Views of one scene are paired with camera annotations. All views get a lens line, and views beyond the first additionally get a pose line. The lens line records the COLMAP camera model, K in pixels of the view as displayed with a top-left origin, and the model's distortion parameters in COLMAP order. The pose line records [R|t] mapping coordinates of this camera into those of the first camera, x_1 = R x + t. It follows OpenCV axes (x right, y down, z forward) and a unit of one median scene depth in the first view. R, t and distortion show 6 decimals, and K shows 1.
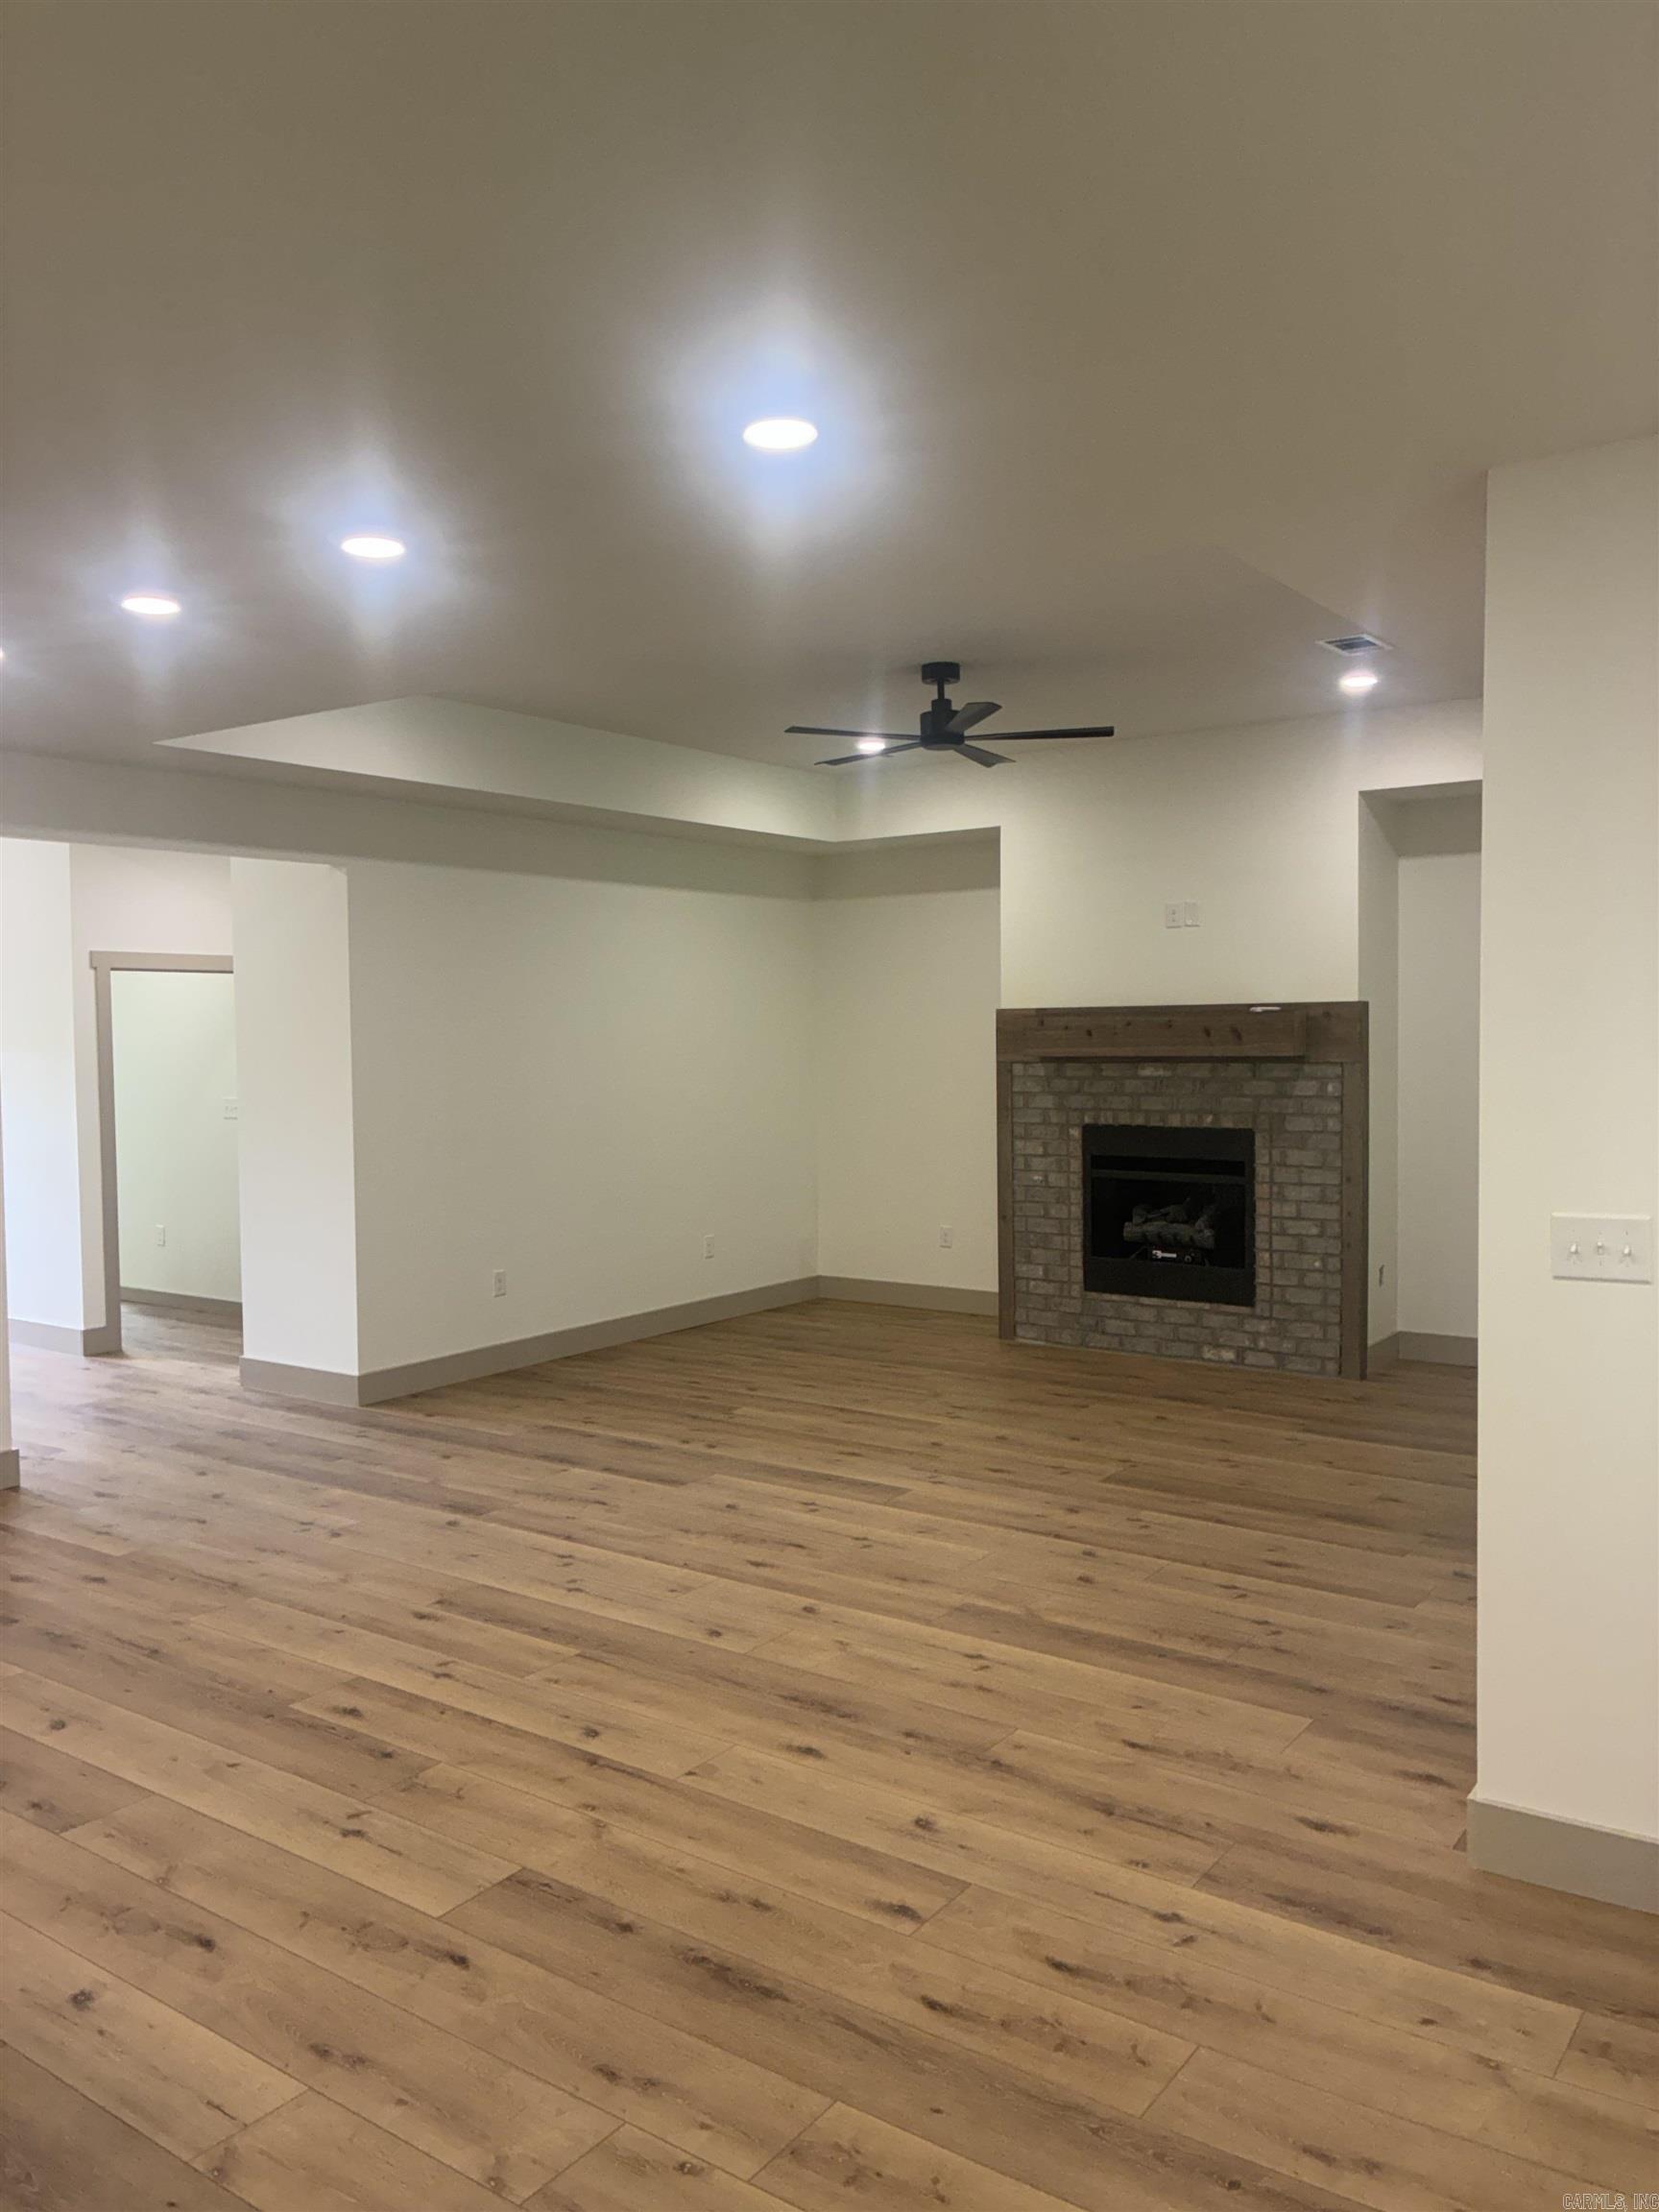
lens RADIAL K [[1678.3, 0, 817.2], [0, 1678.3, 1112.3], [0, 0, 1]] dist [0.040111, -0.039029]
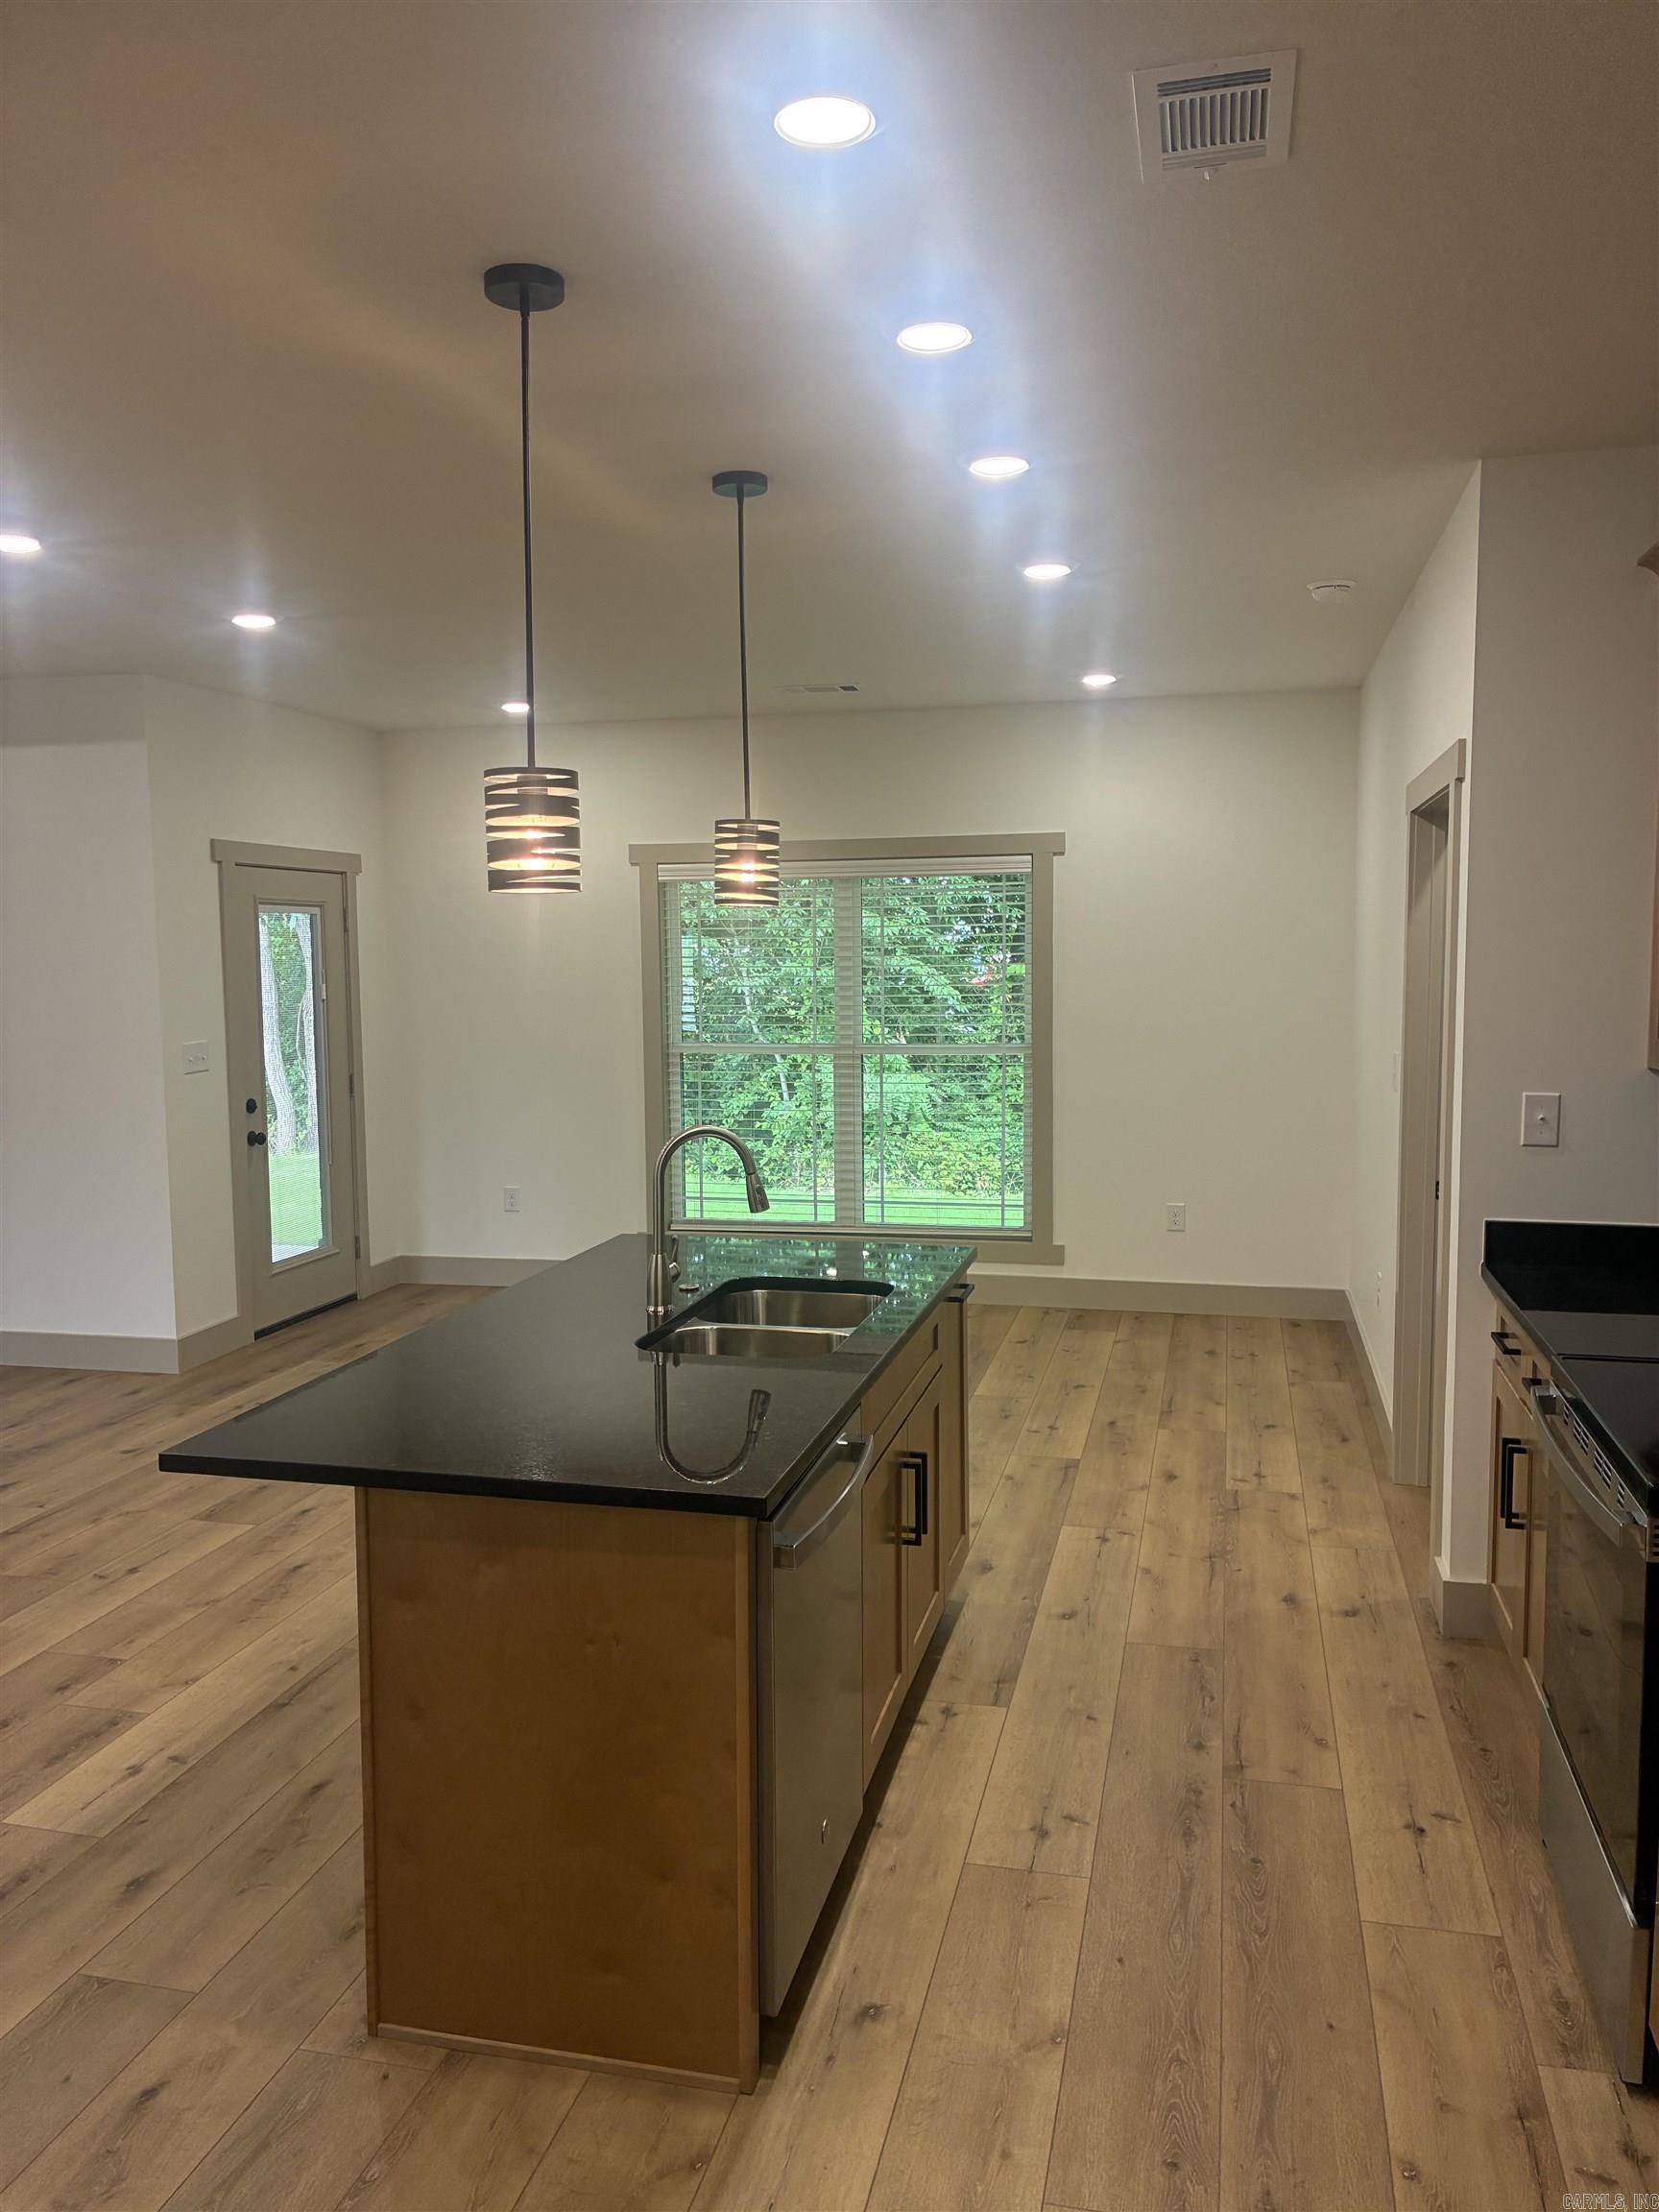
lens RADIAL K [[1678.3, 0, 834.1], [0, 1678.3, 1111.5], [0, 0, 1]] dist [0.040111, -0.039029]
pose [[-0.387634, -0.072568, 0.918952, -1.016054], [0.060935, 0.992699, 0.104095, -0.014099], [-0.919797, 0.096348, -0.380382, 0.597382]]
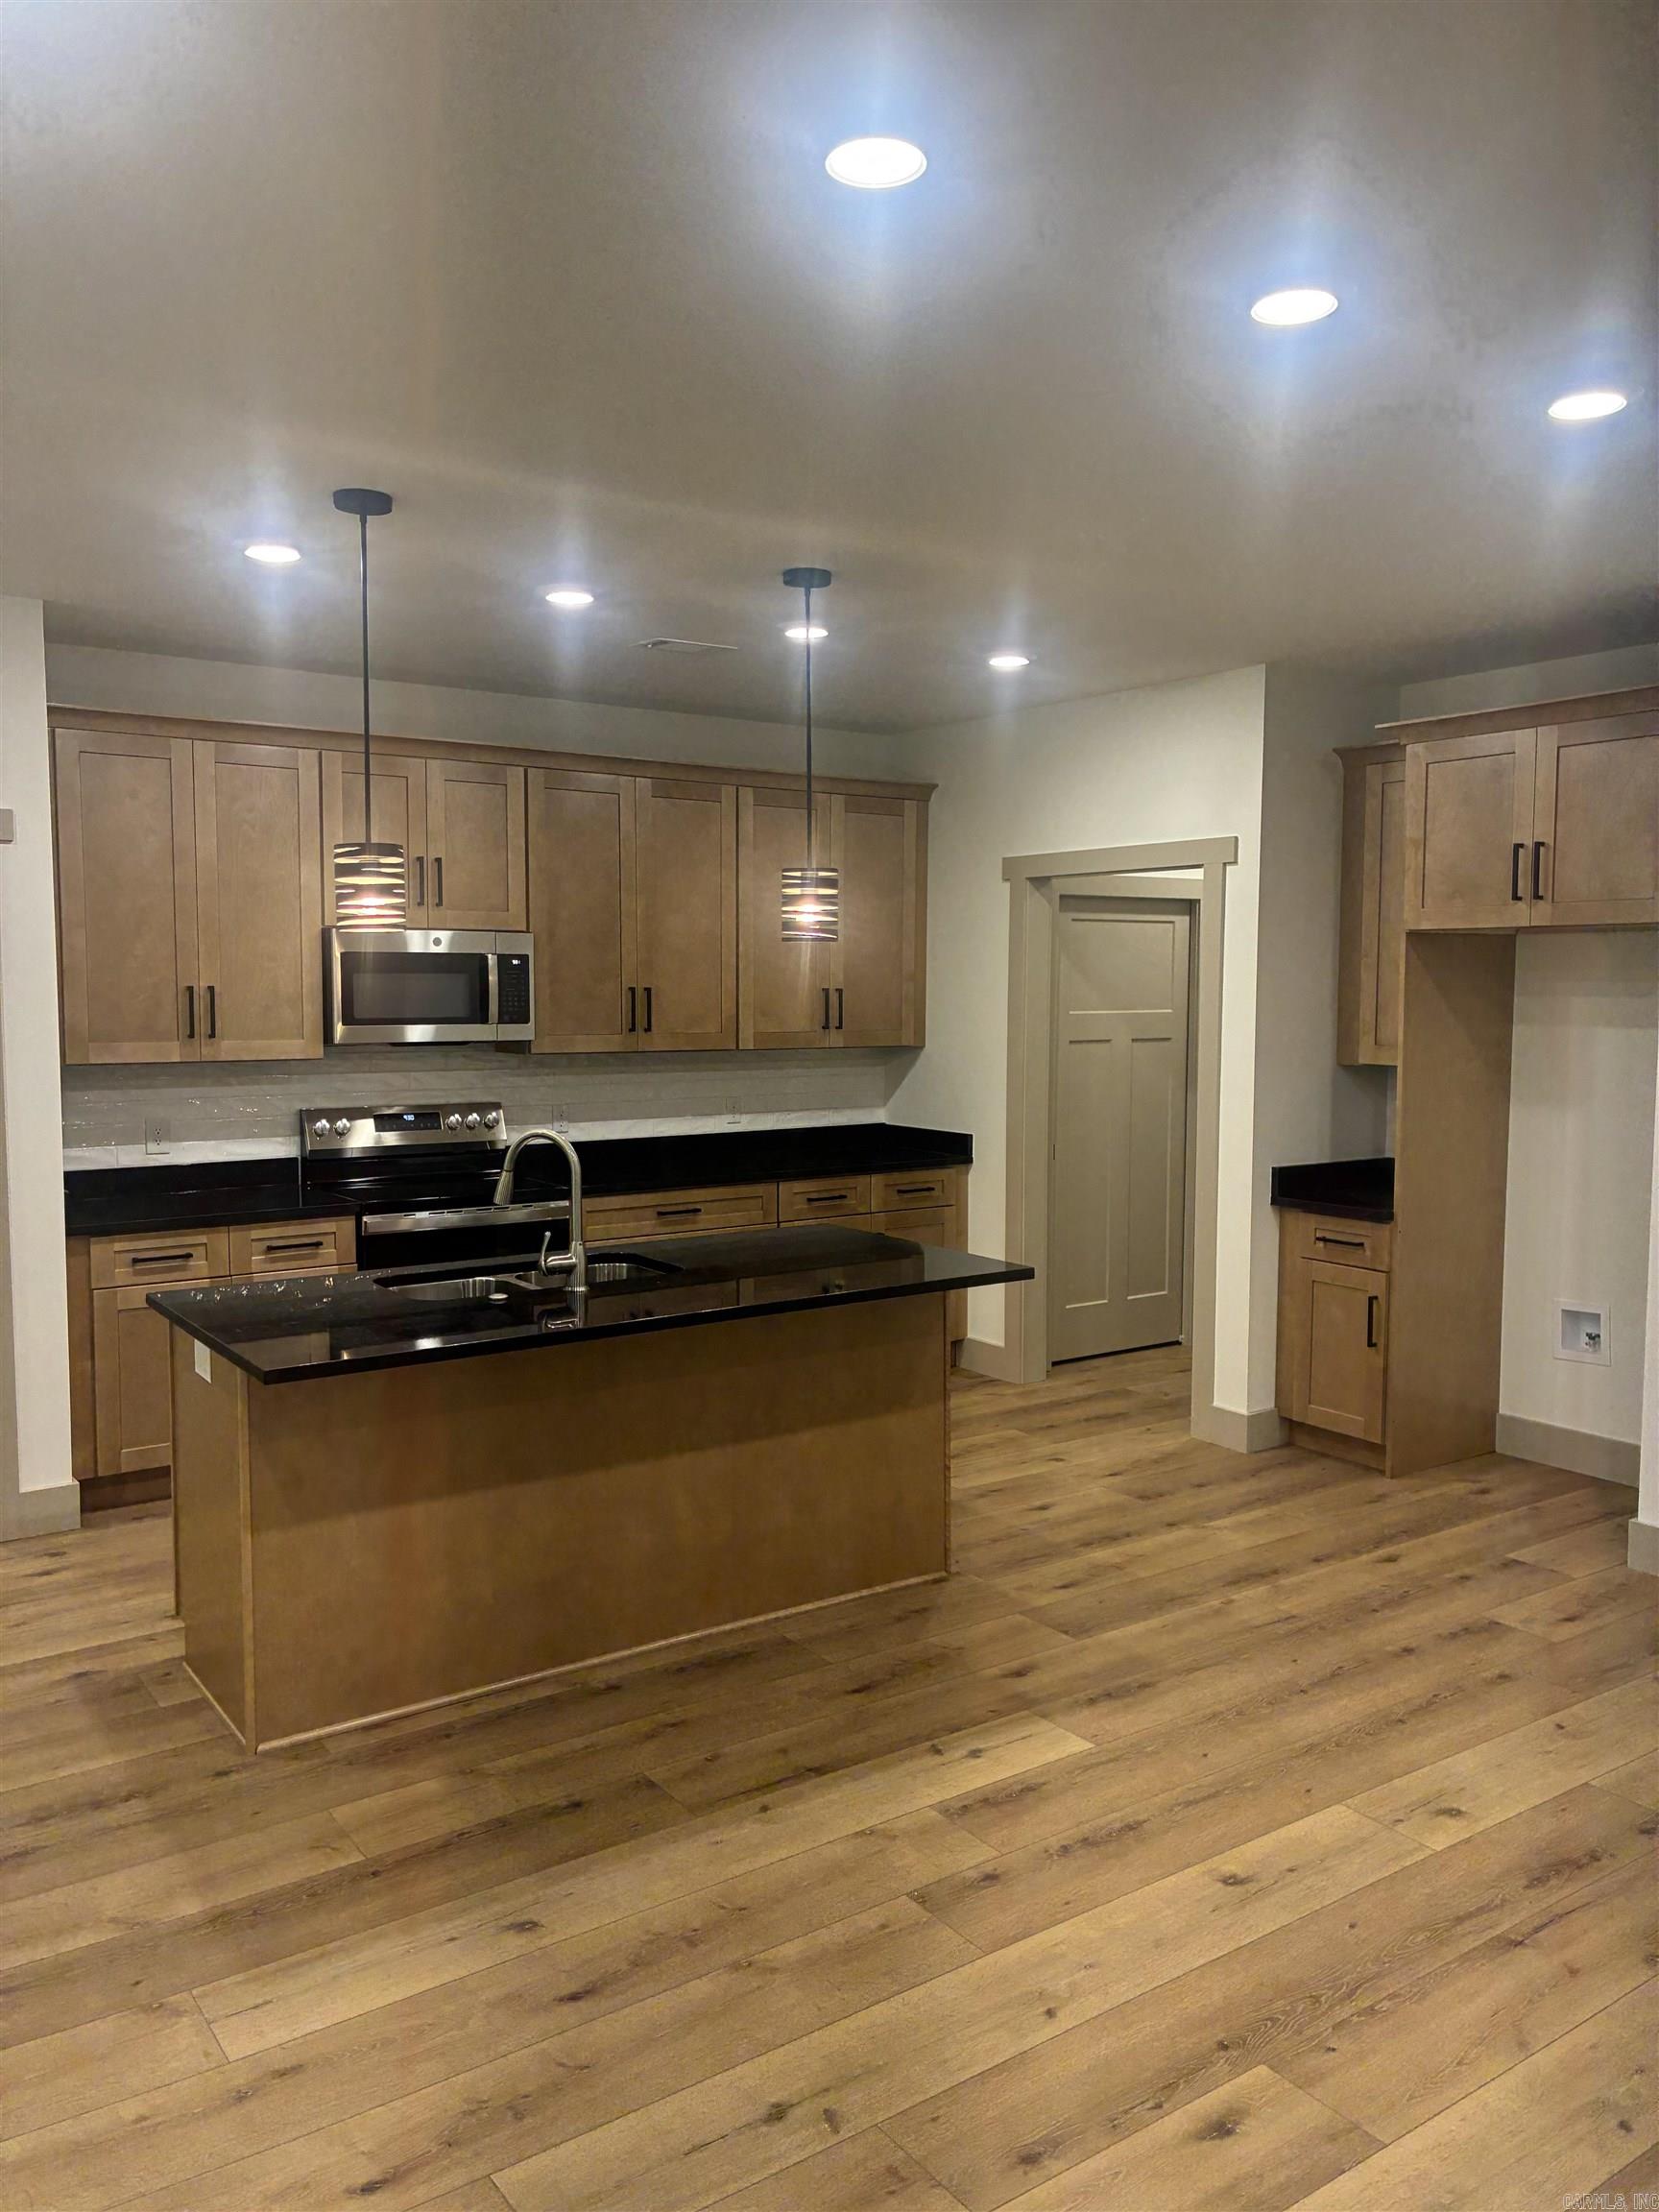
lens RADIAL K [[1678.3, 0, 814.8], [0, 1678.3, 1096.9], [0, 0, 1]] dist [0.040111, -0.039029]
pose [[-0.327173, 0.082274, -0.941376, 0.213863], [-0.044362, 0.993767, 0.102270, -0.039685], [0.943923, 0.075222, -0.321484, 0.747936]]
